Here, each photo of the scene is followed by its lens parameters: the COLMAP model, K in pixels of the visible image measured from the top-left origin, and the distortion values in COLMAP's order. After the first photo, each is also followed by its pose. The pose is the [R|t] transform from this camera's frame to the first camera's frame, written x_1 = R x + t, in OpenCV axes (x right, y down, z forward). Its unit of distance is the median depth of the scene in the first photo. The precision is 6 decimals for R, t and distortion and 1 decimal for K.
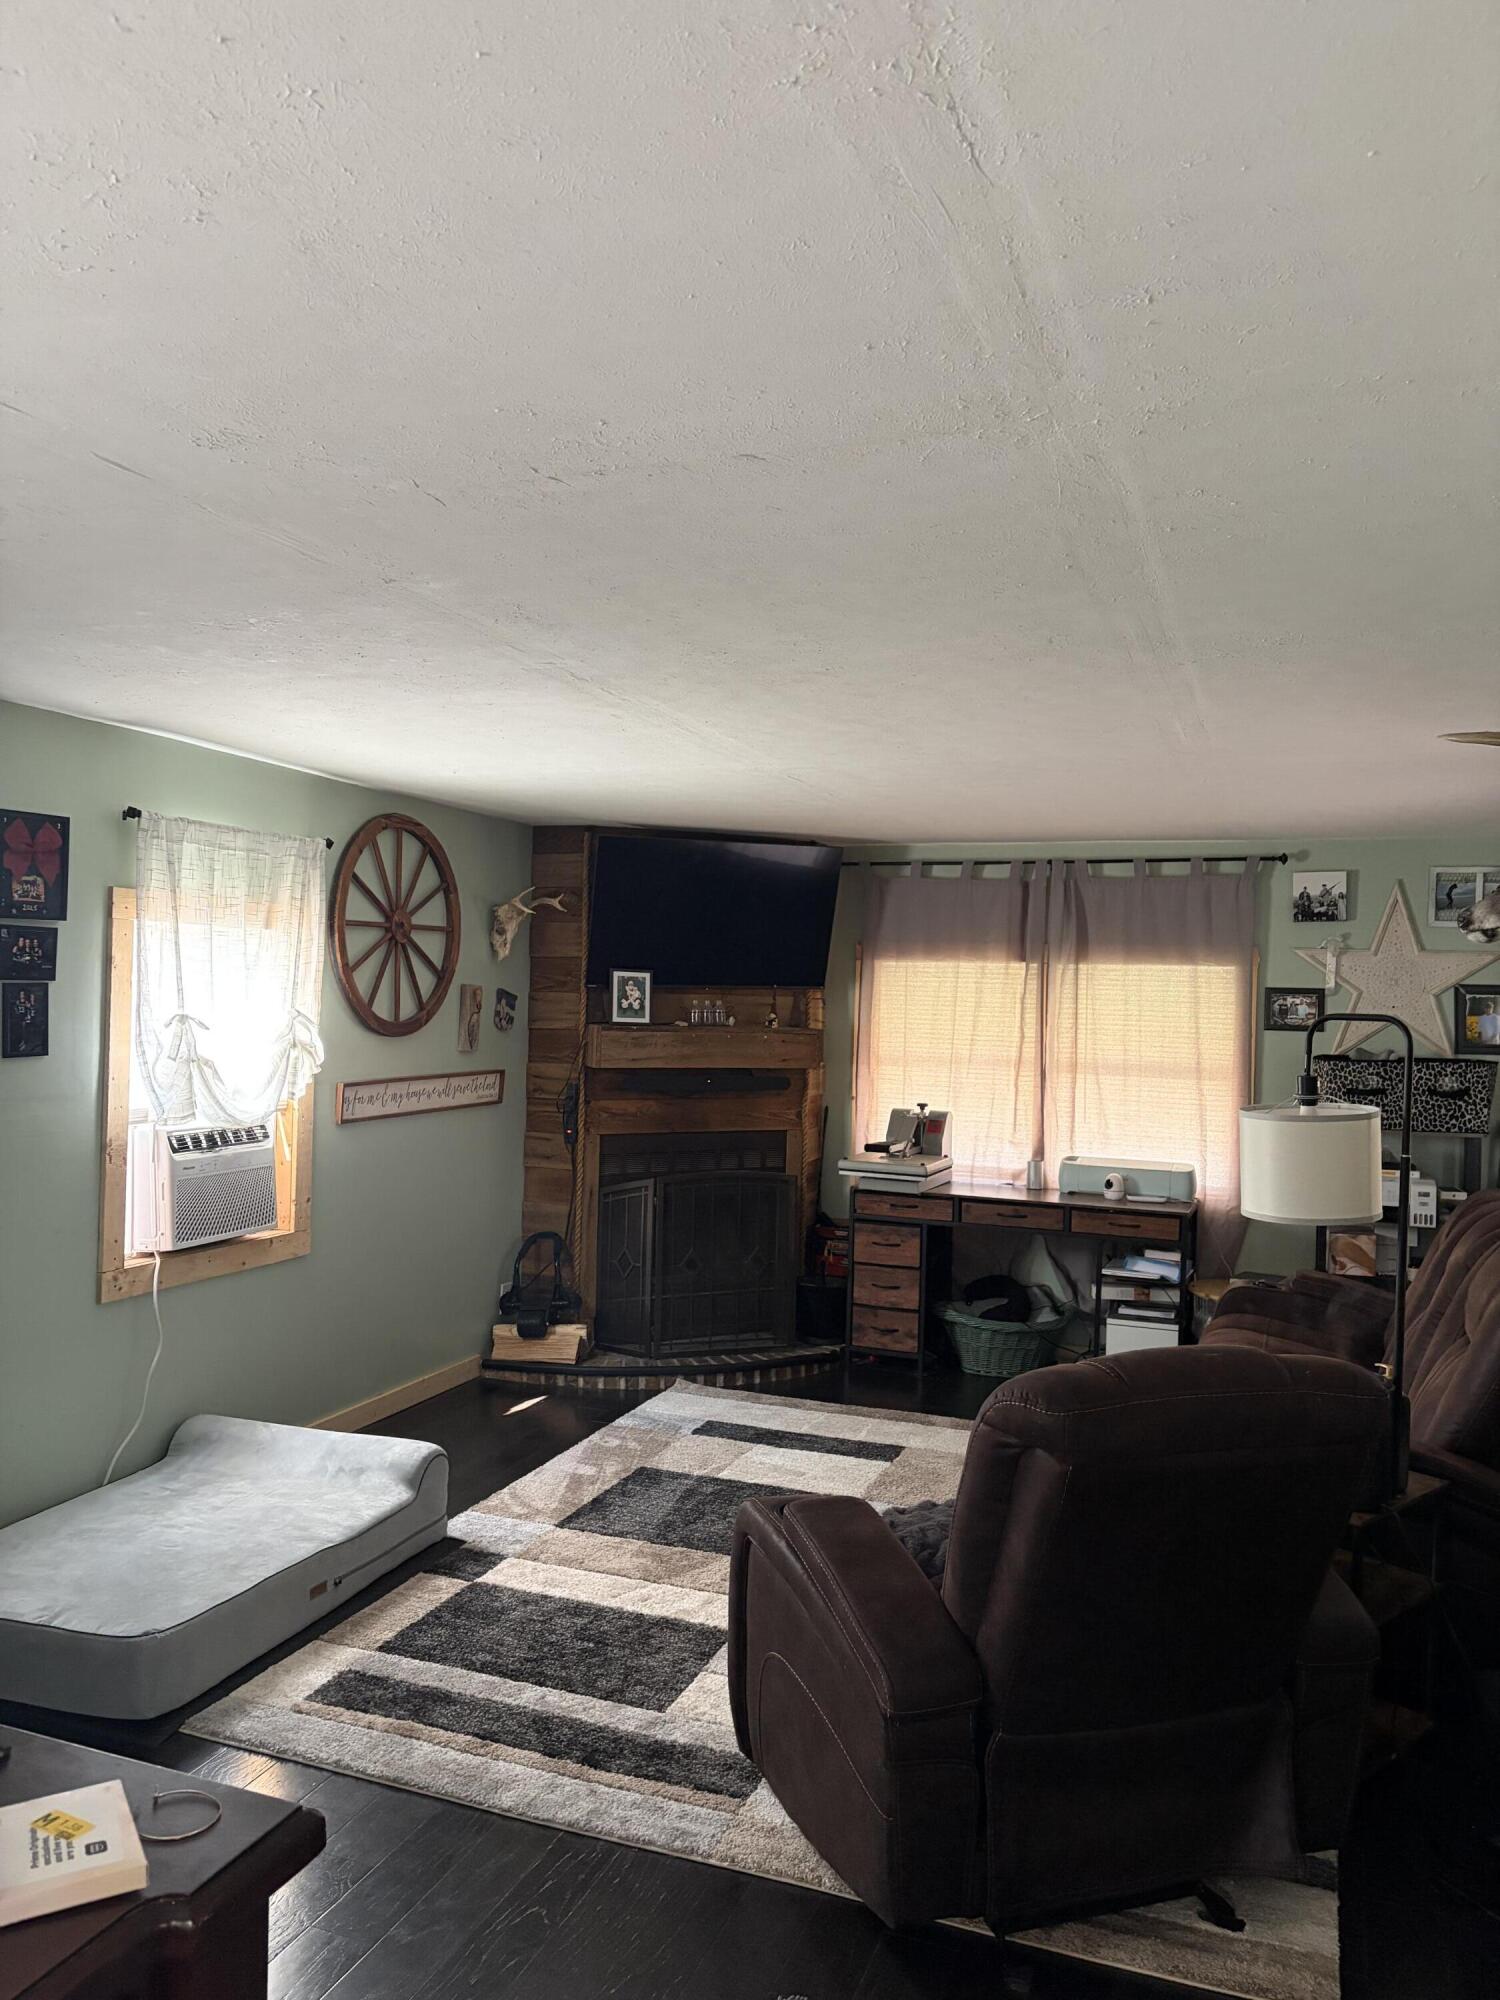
lens RADIAL K [[1496.1, 0, 732.9], [0, 1496.1, 1003.7], [0, 0, 1]] dist [0.053396, -0.057504]
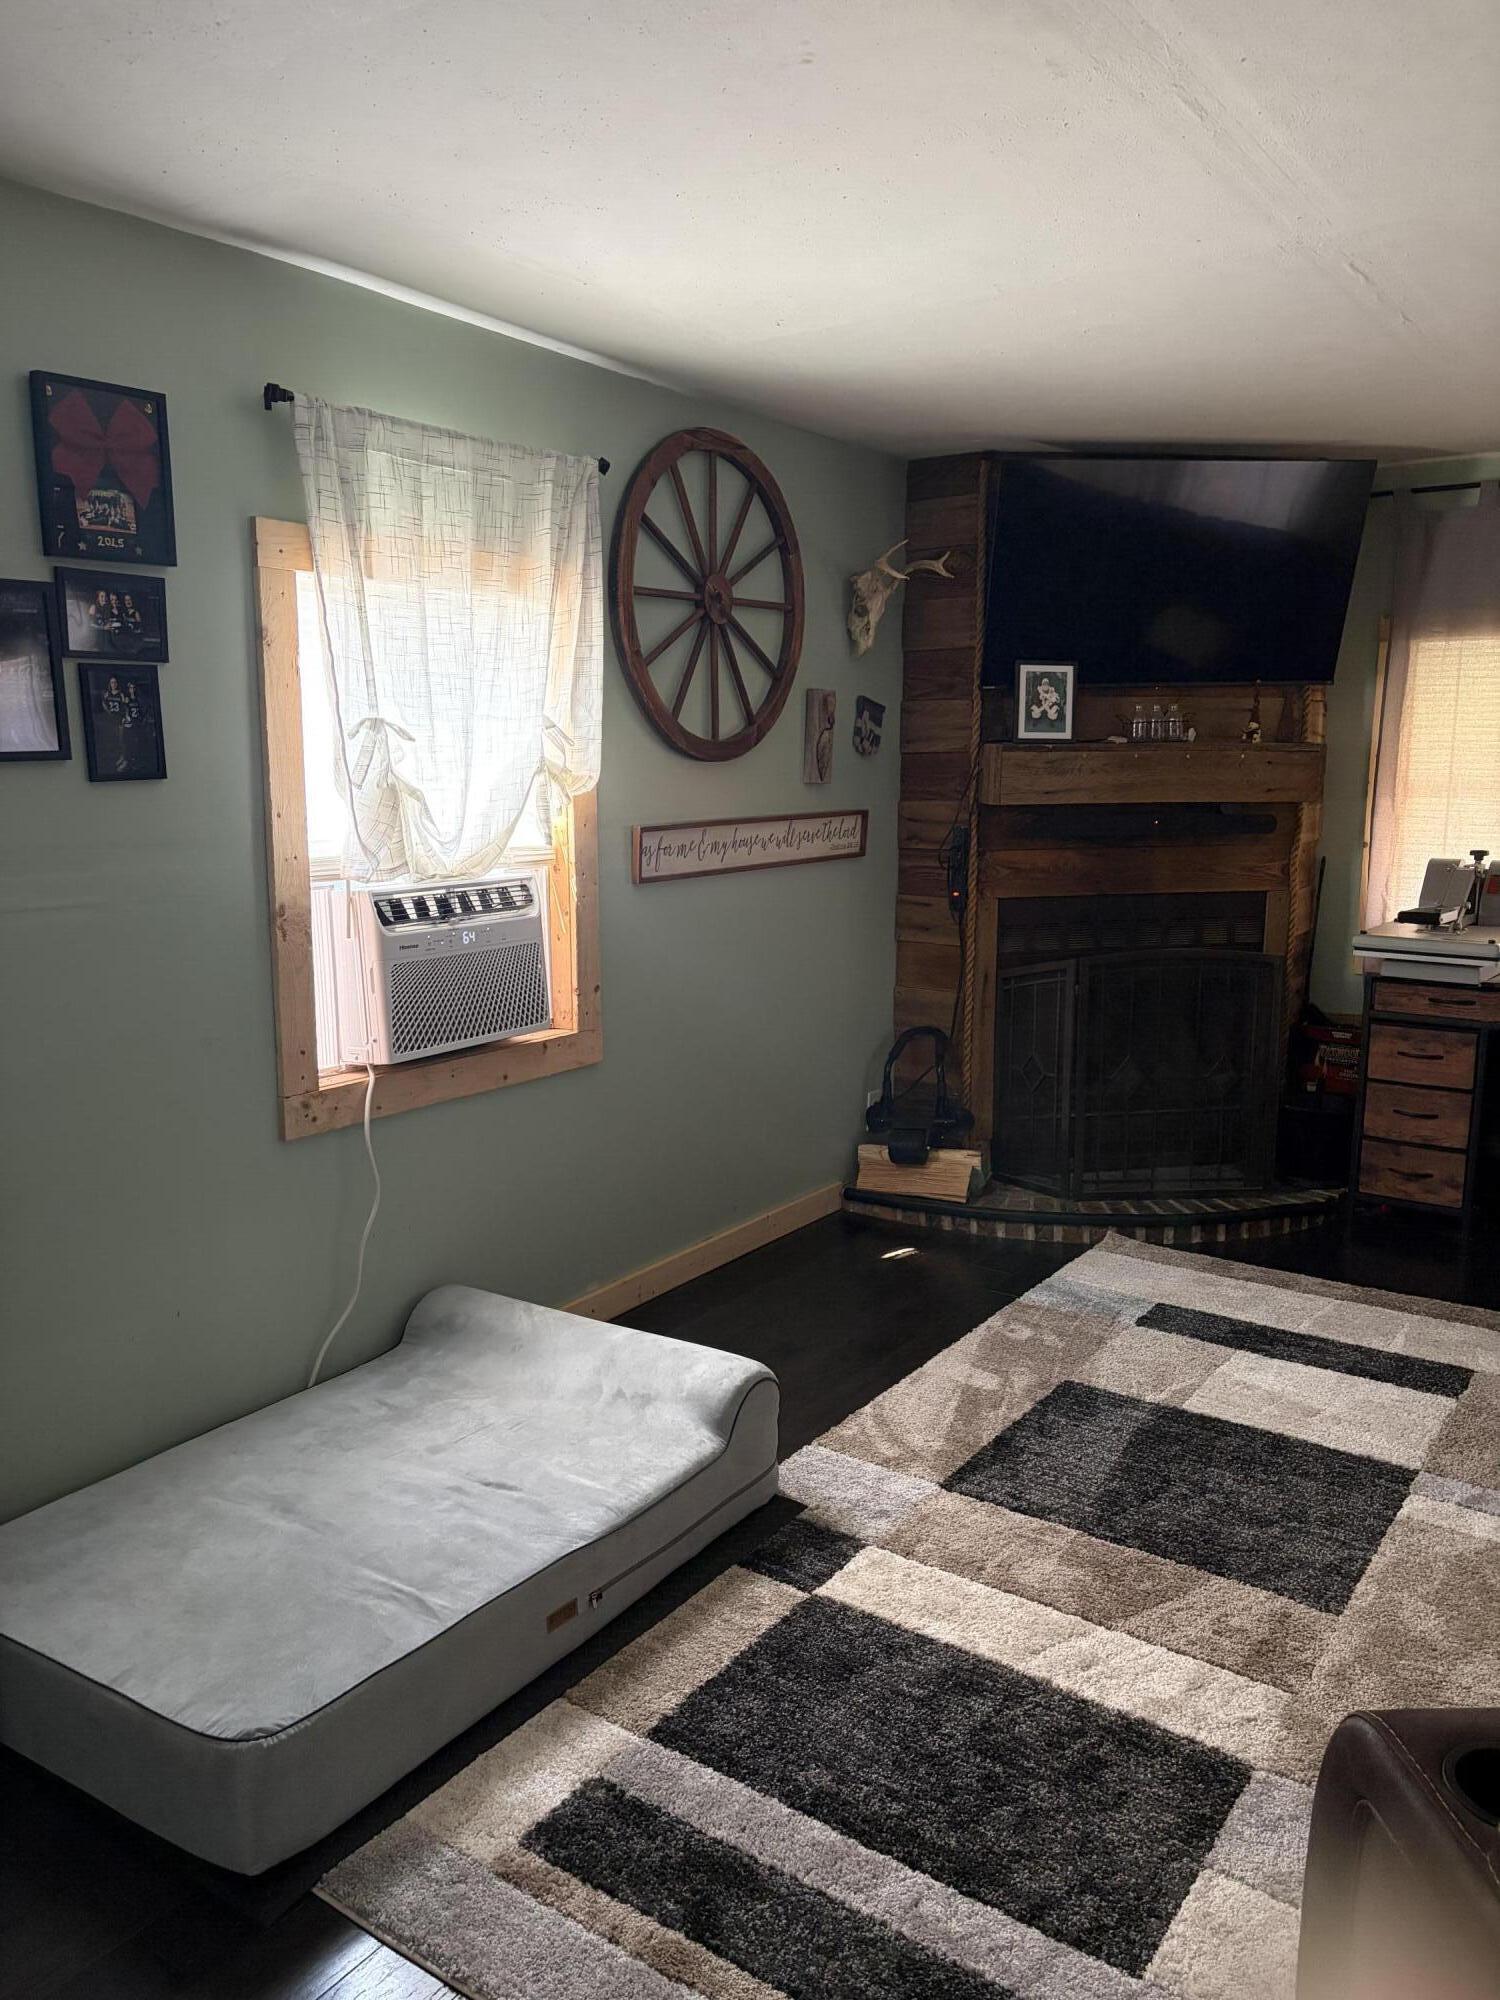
lens RADIAL K [[1496.1, 0, 742.2], [0, 1496.1, 1012.4], [0, 0, 1]] dist [0.053396, -0.057504]
pose [[0.968942, 0.017871, -0.246640, -0.032406], [0.022945, 0.986585, 0.161627, 0.024077], [0.246220, -0.162266, 0.955534, 0.290652]]
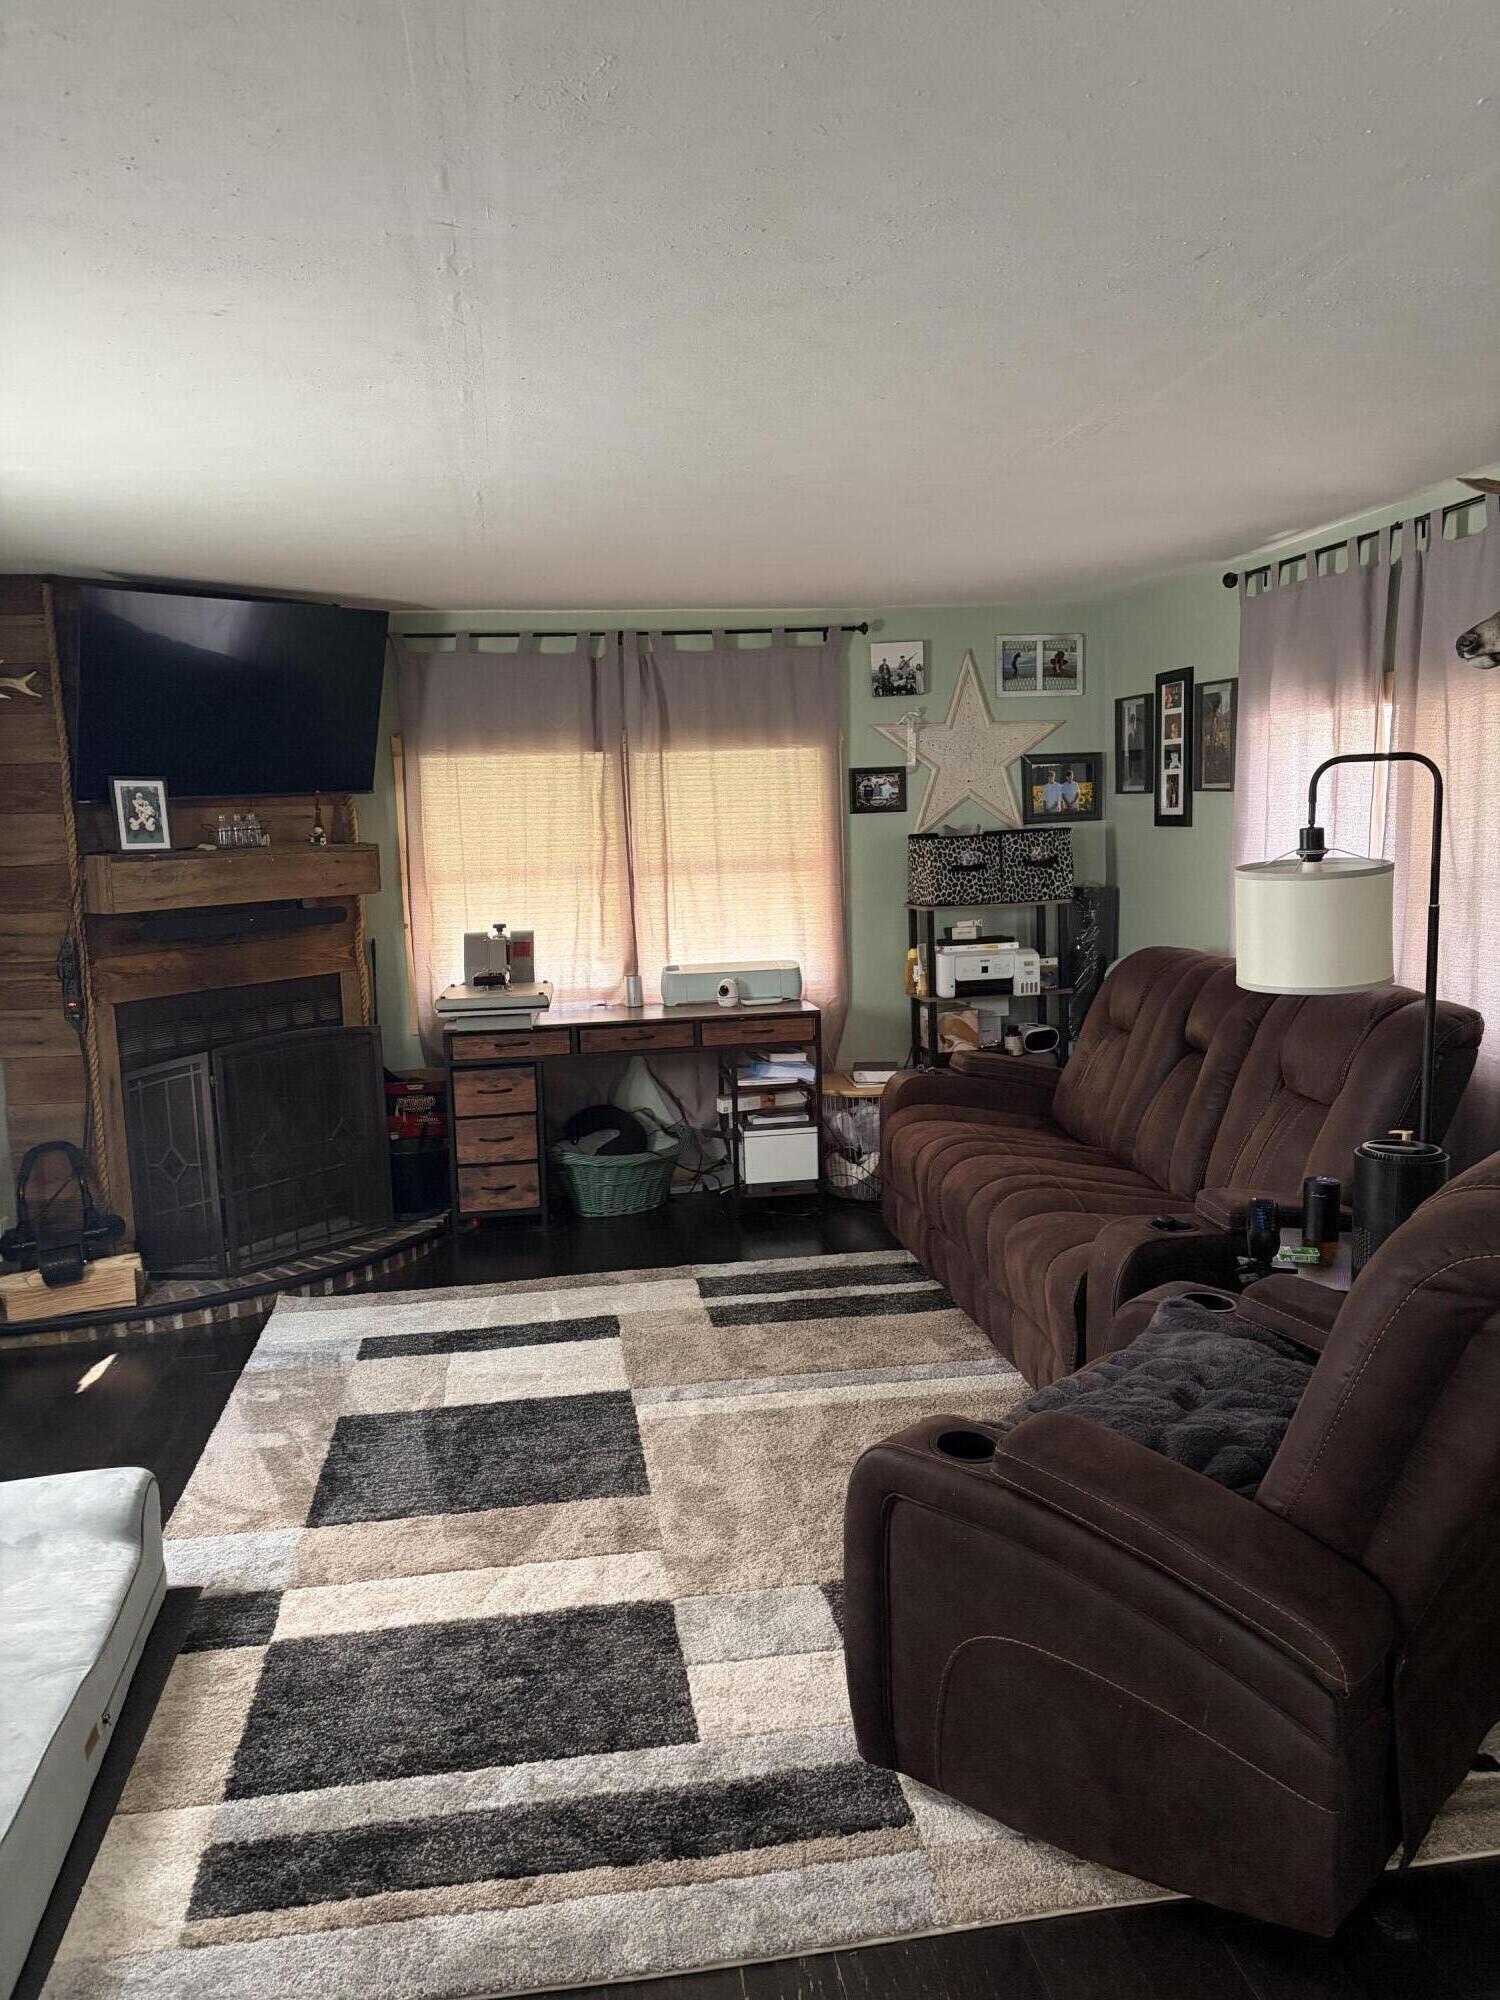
lens RADIAL K [[1496.1, 0, 753.3], [0, 1496.1, 1010.8], [0, 0, 1]] dist [0.053396, -0.057504]
pose [[0.868555, -0.120445, 0.480733, -0.193325], [0.059993, 0.988438, 0.139255, 0.006134], [-0.491947, -0.092110, 0.865739, 0.214146]]
